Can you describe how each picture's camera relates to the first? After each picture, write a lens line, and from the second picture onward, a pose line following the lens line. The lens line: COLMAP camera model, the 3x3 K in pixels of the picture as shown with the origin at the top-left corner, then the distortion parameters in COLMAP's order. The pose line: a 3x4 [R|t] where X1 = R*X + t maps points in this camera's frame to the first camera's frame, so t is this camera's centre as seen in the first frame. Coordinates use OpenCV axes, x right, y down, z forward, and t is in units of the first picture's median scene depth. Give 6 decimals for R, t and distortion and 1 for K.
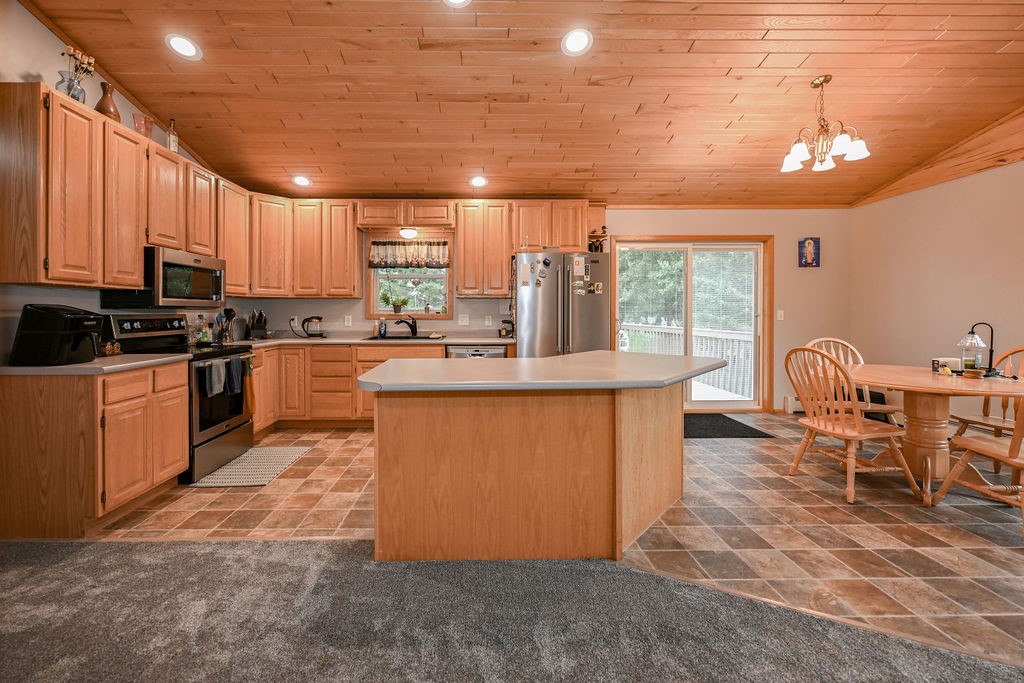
lens RADIAL K [[435.6, 0, 472.2], [0, 435.6, 314.2], [0, 0, 1]] dist [-0.004252, -0.000584]
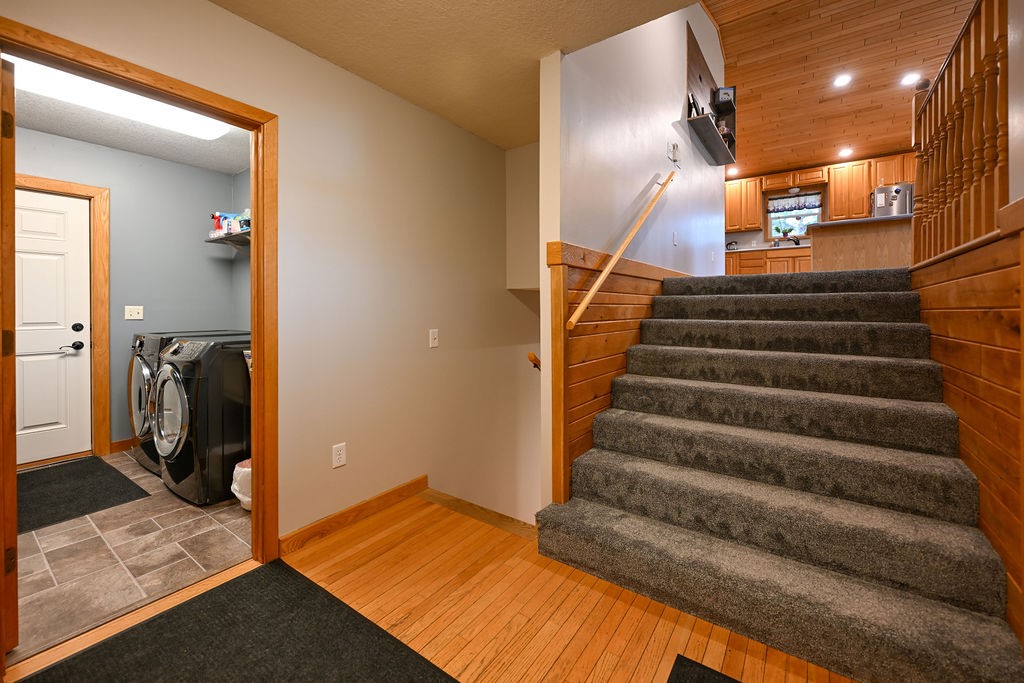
lens RADIAL K [[407.0, 0, 513.4], [0, 407.0, 304.8], [0, 0, 1]] dist [0.000081, 0.000310]
pose [[0.807414, -0.003149, -0.589978, -0.095698], [-0.001100, 0.999976, -0.006843, 0.306631], [0.589985, 0.006174, 0.807391, -1.060288]]
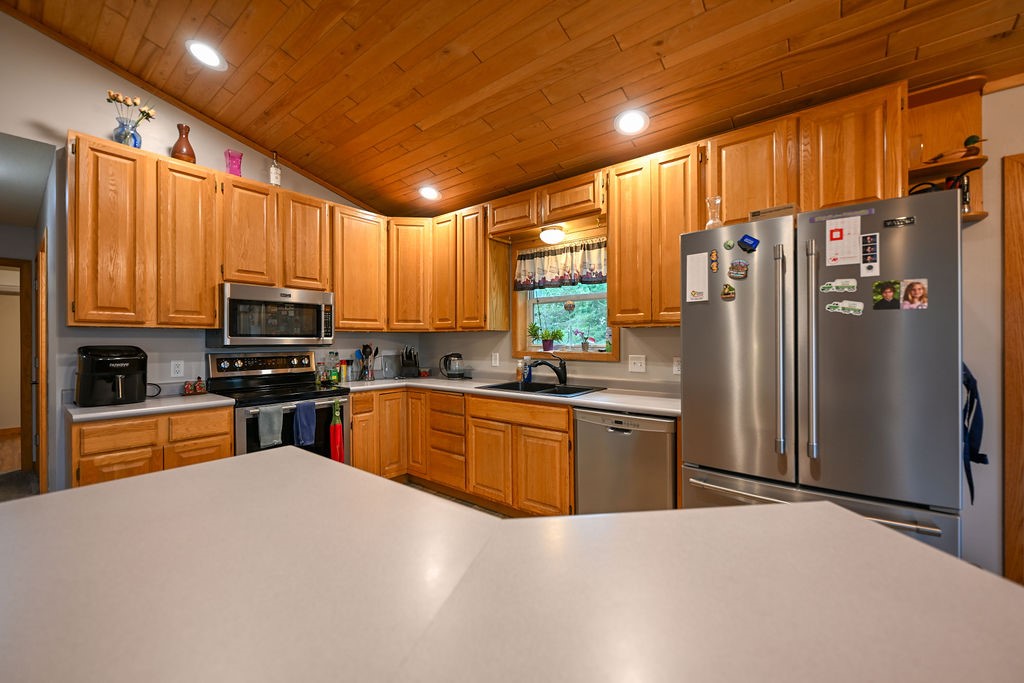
lens RADIAL K [[407.0, 0, 514.3], [0, 407.0, 337.7], [0, 0, 1]] dist [0.000081, 0.000310]
pose [[0.778575, -0.006077, -0.627522, 0.219113], [-0.000607, 0.999945, -0.010437, -0.017995], [0.627551, 0.008507, 0.778529, 0.475173]]
